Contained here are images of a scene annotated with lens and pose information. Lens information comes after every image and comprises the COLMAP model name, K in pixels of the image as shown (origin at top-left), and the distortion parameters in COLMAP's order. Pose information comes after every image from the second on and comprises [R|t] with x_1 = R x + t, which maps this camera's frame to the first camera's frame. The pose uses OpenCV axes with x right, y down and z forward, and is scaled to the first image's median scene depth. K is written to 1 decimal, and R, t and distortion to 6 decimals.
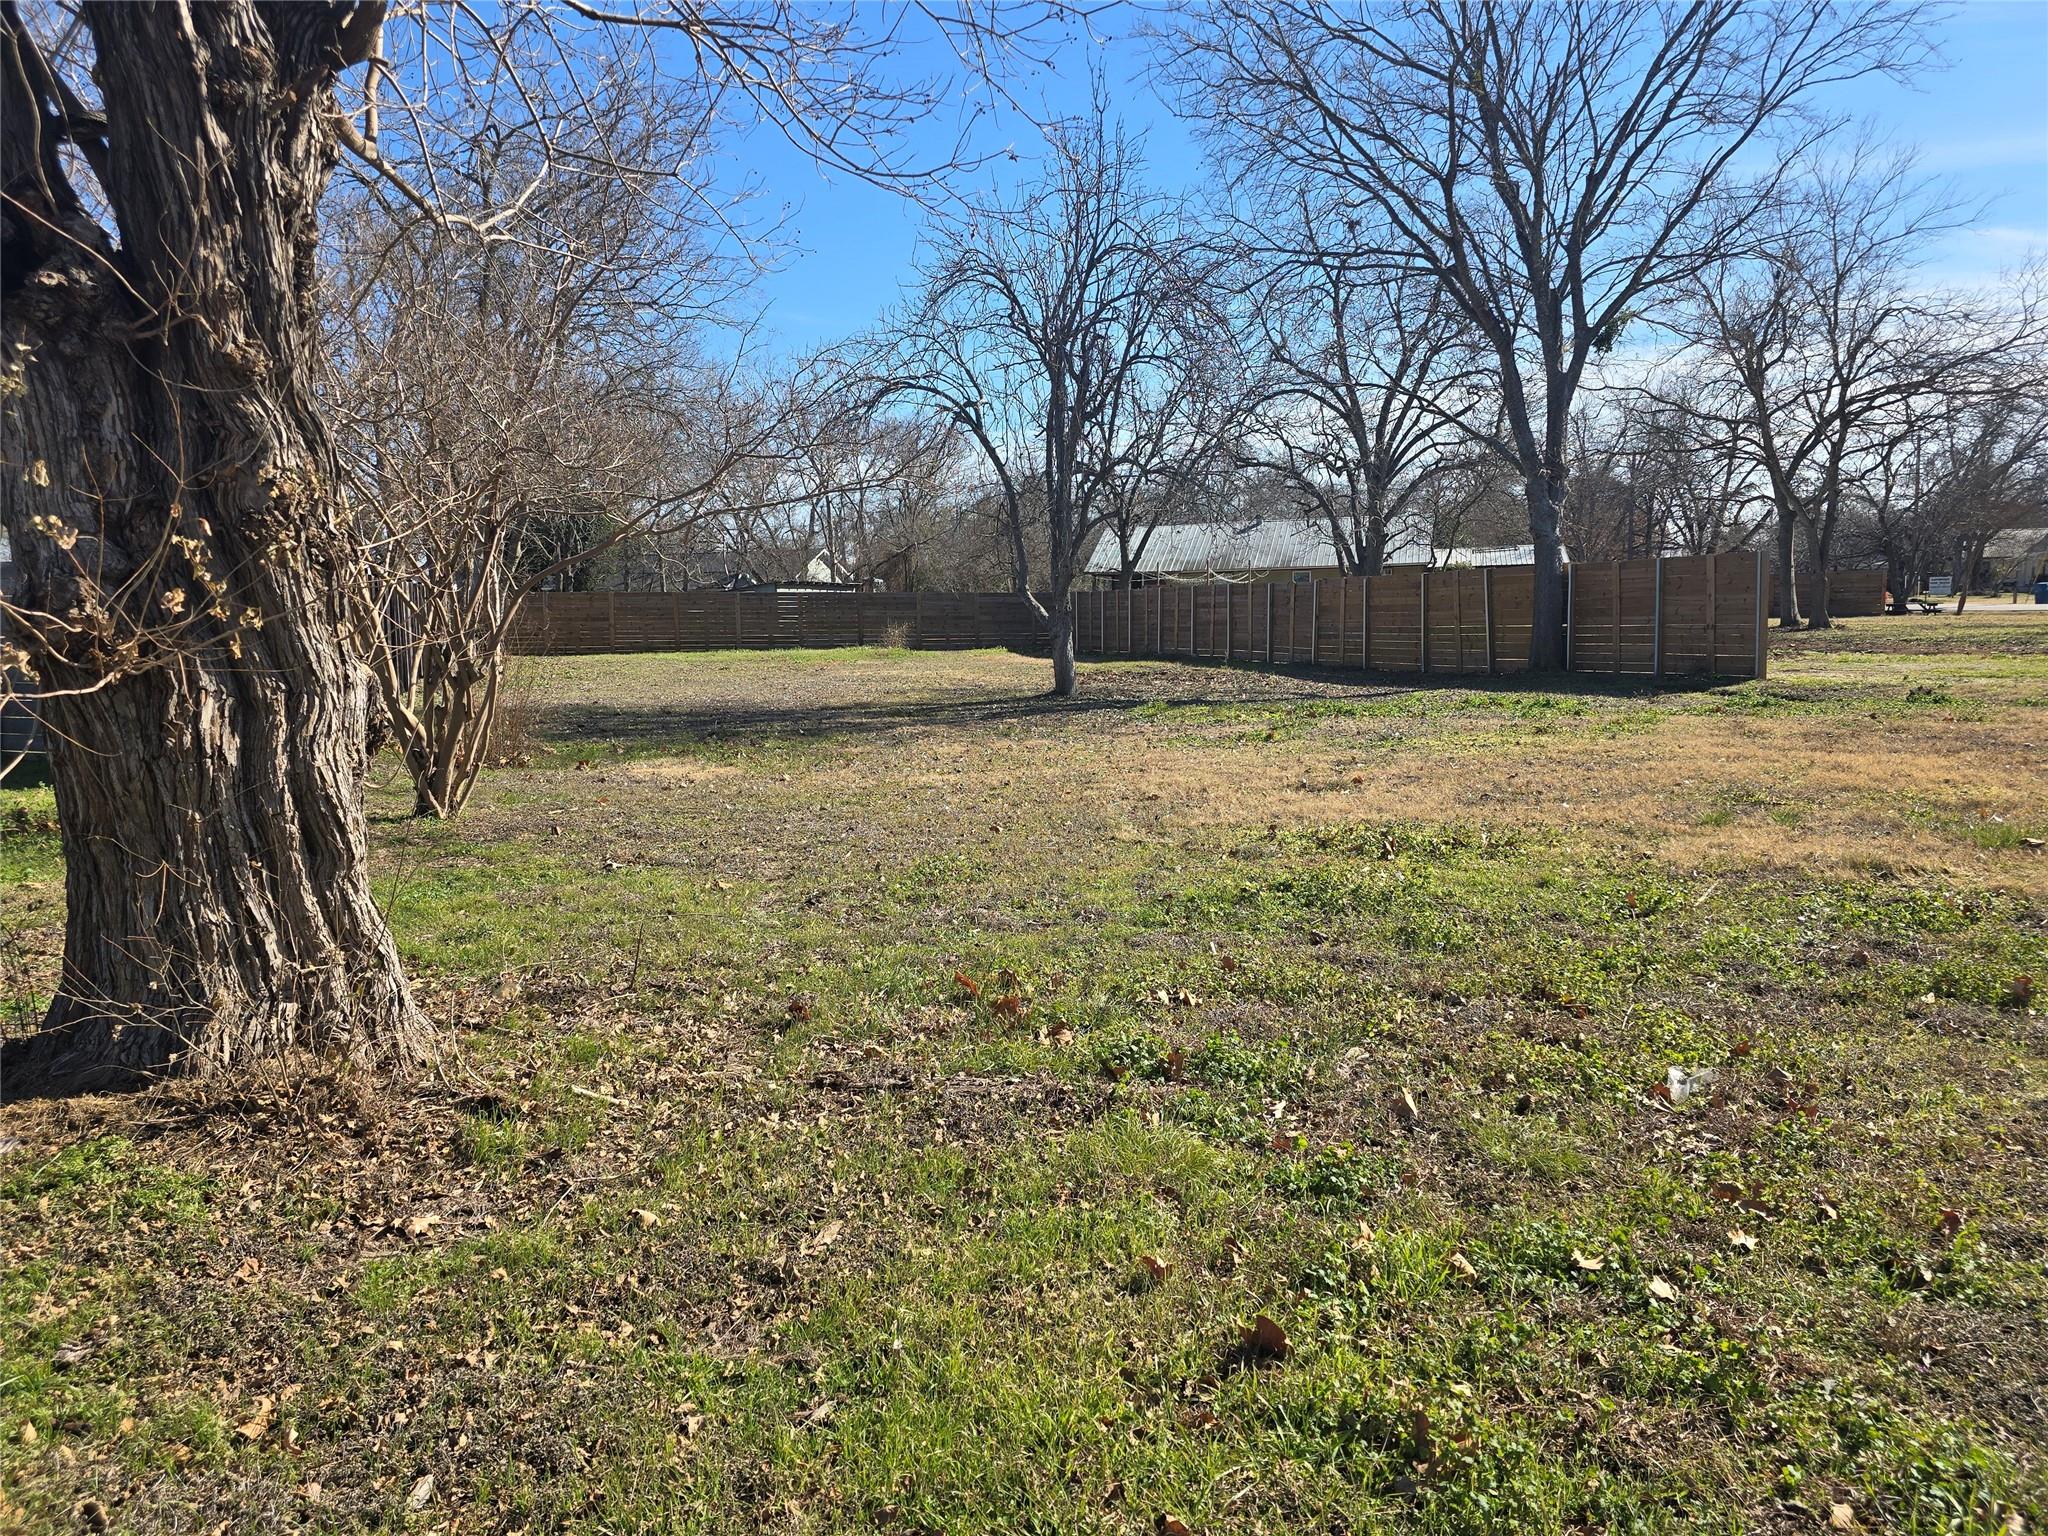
lens RADIAL K [[1379.4, 0, 1009.0], [0, 1379.4, 775.5], [0, 0, 1]] dist [0.066601, -0.061413]
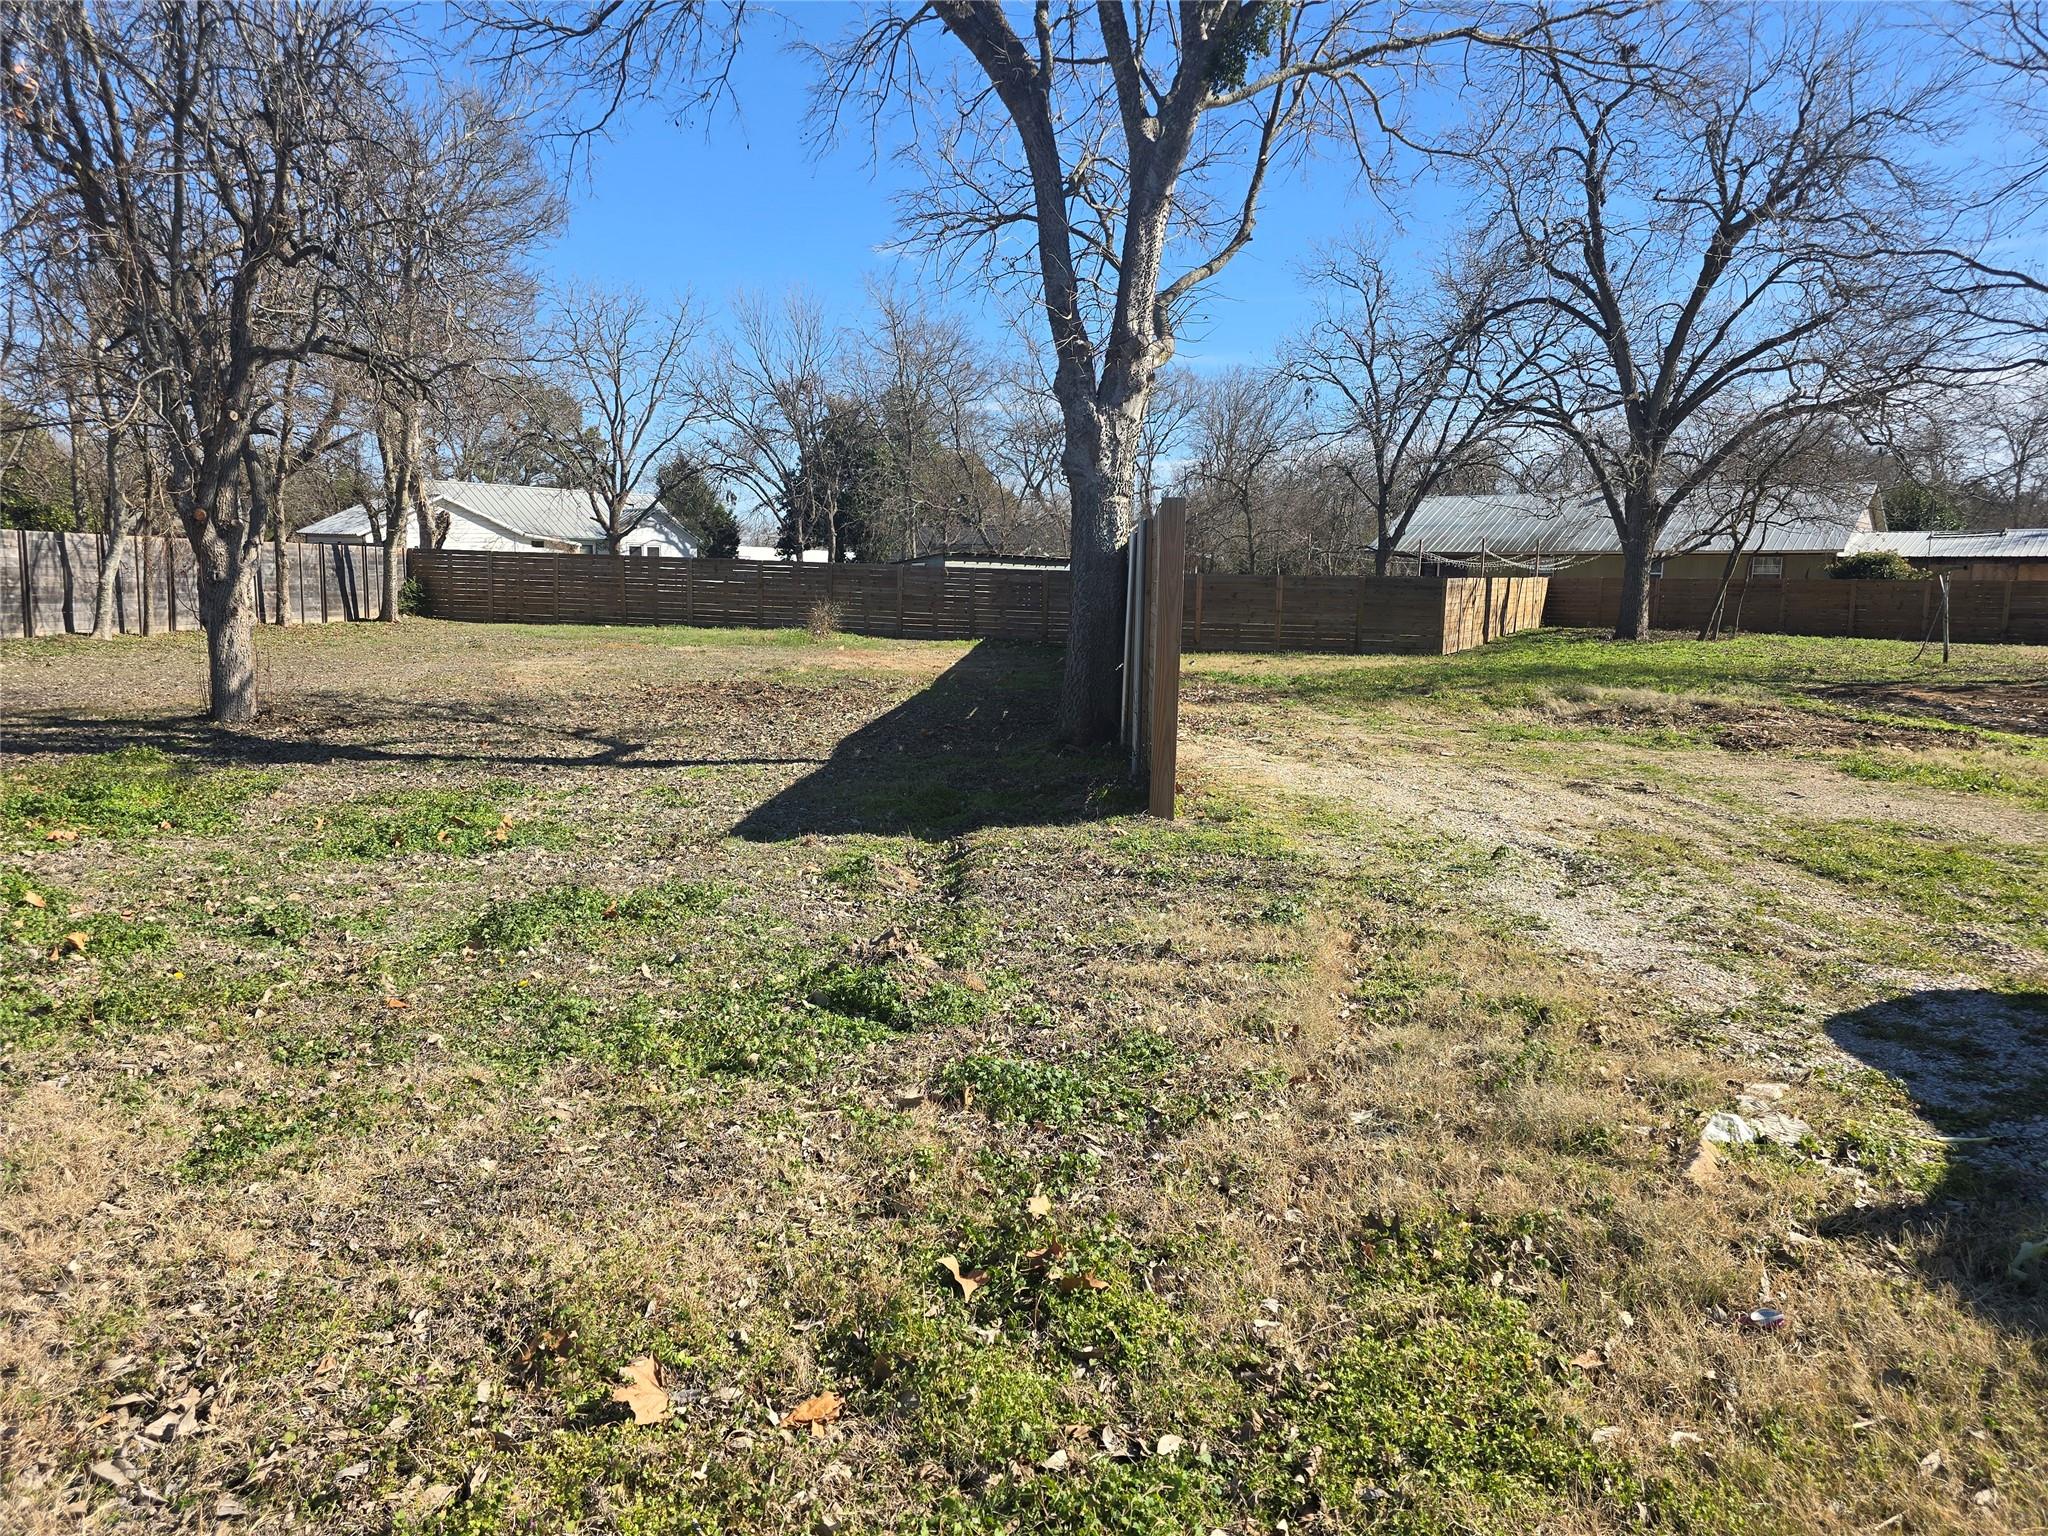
lens RADIAL K [[1379.4, 0, 981.0], [0, 1379.4, 768.3], [0, 0, 1]] dist [0.066601, -0.061413]
pose [[0.918578, 0.086389, -0.385683, 0.326999], [-0.082663, 0.996231, 0.026268, -0.043932], [0.386499, 0.007753, 0.922257, 0.309186]]
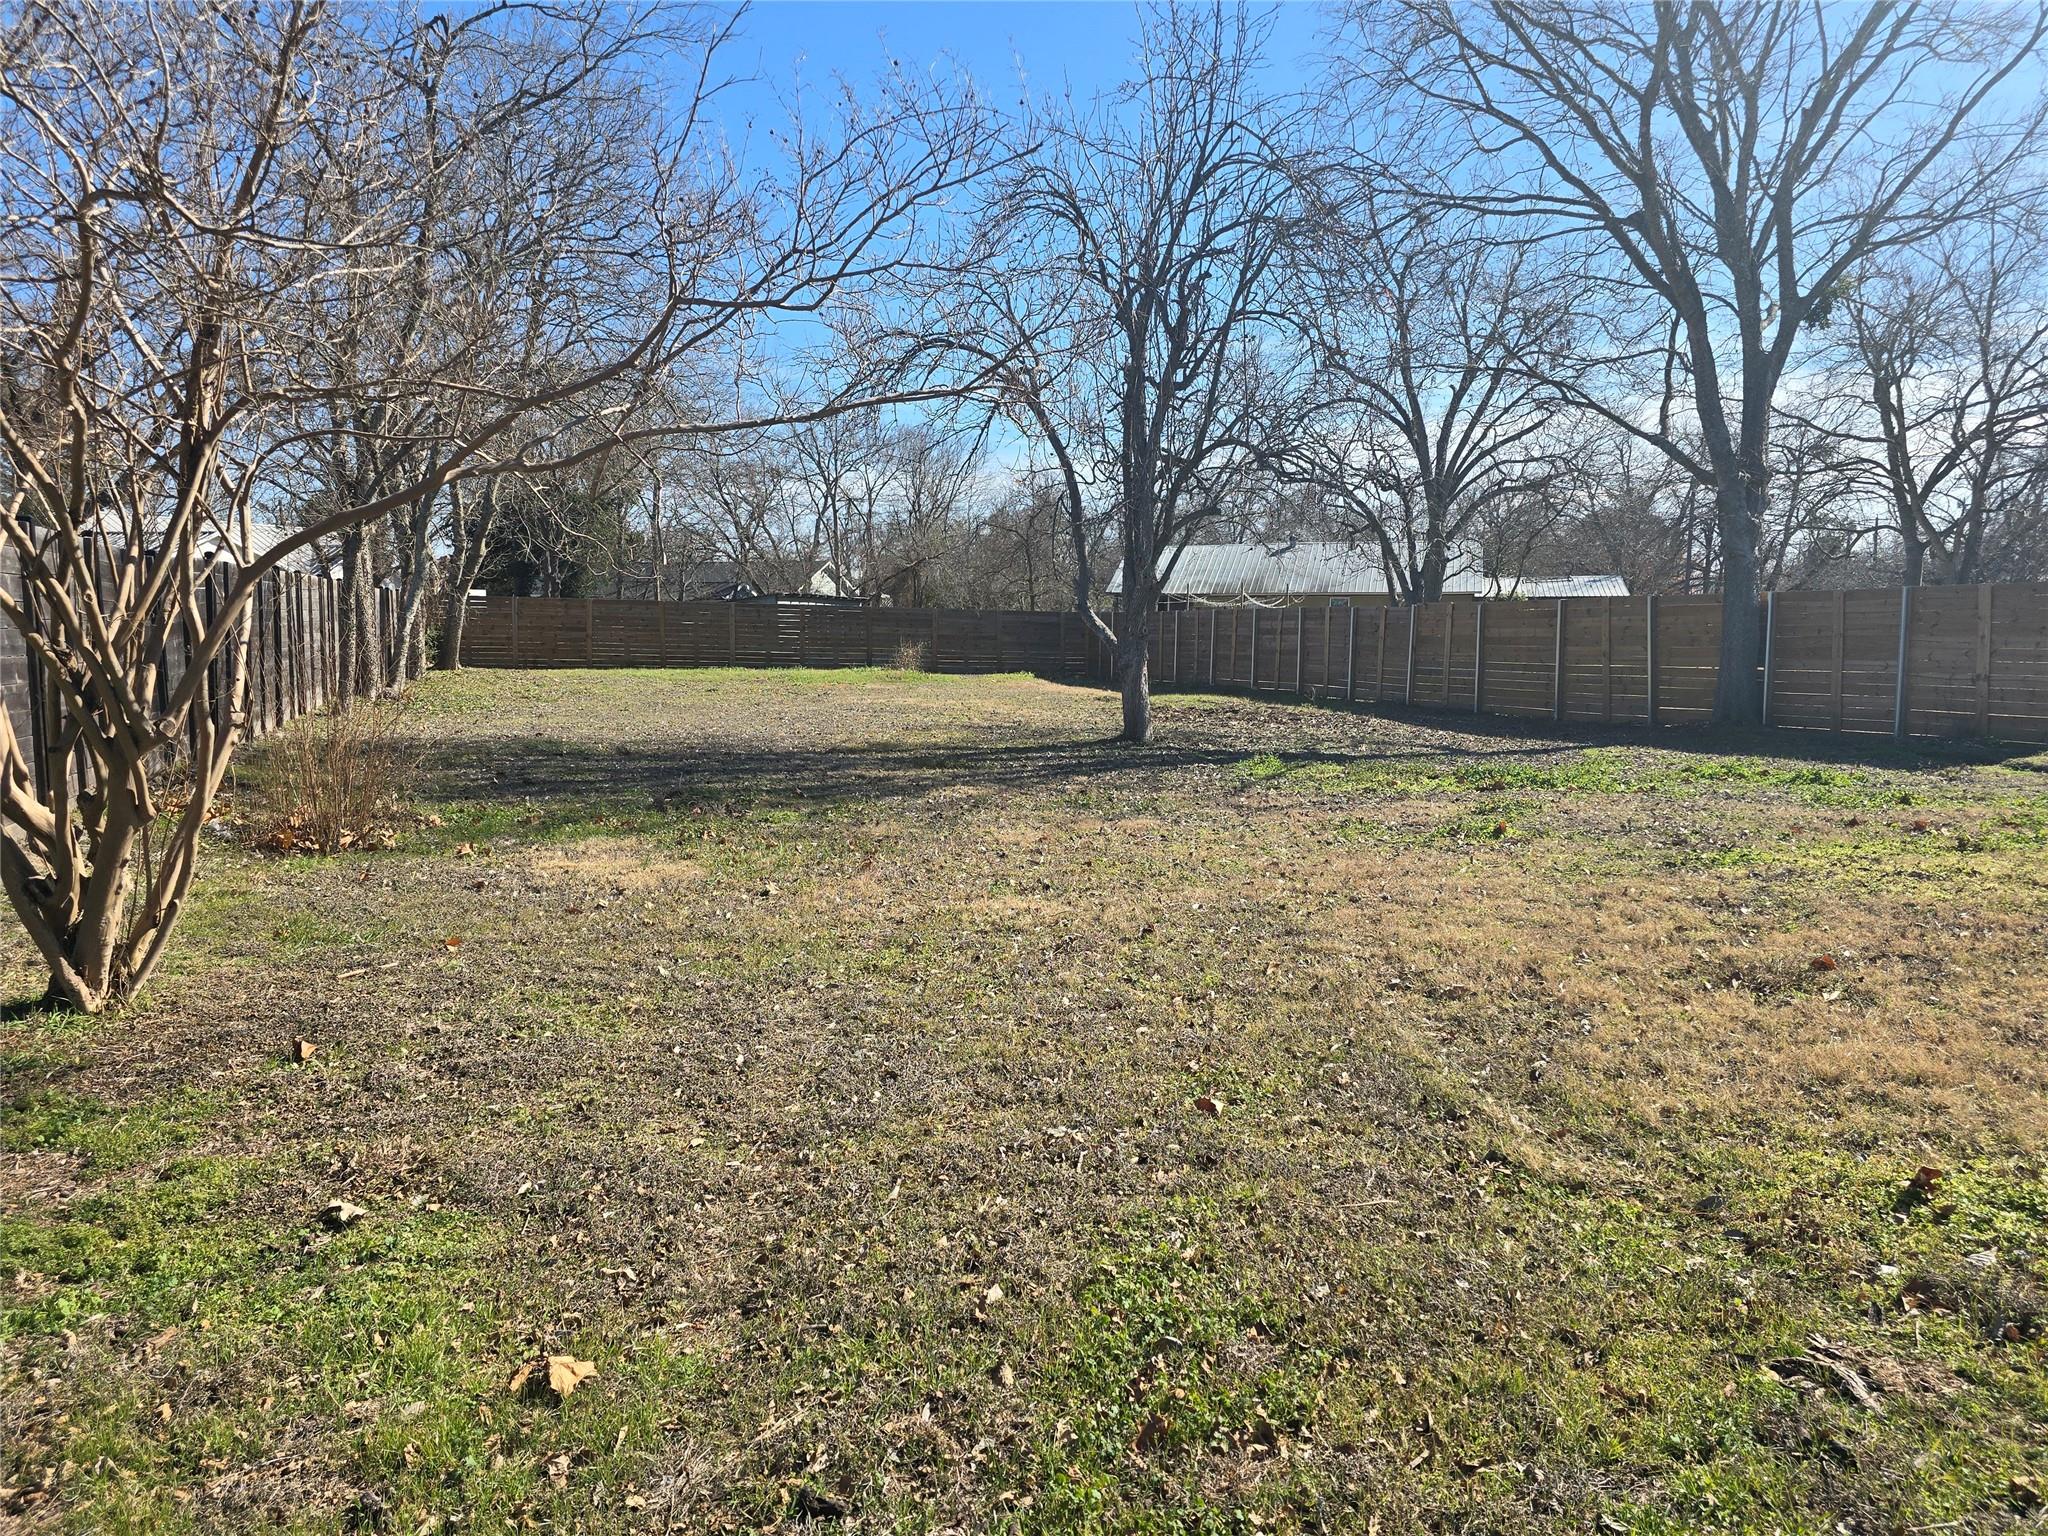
lens RADIAL K [[1379.4, 0, 984.3], [0, 1379.4, 760.6], [0, 0, 1]] dist [0.066601, -0.061413]
pose [[0.999501, 0.027422, -0.015664, -0.018476], [-0.027805, 0.999307, -0.024746, -0.014193], [0.014974, 0.025169, 0.999571, 0.121401]]
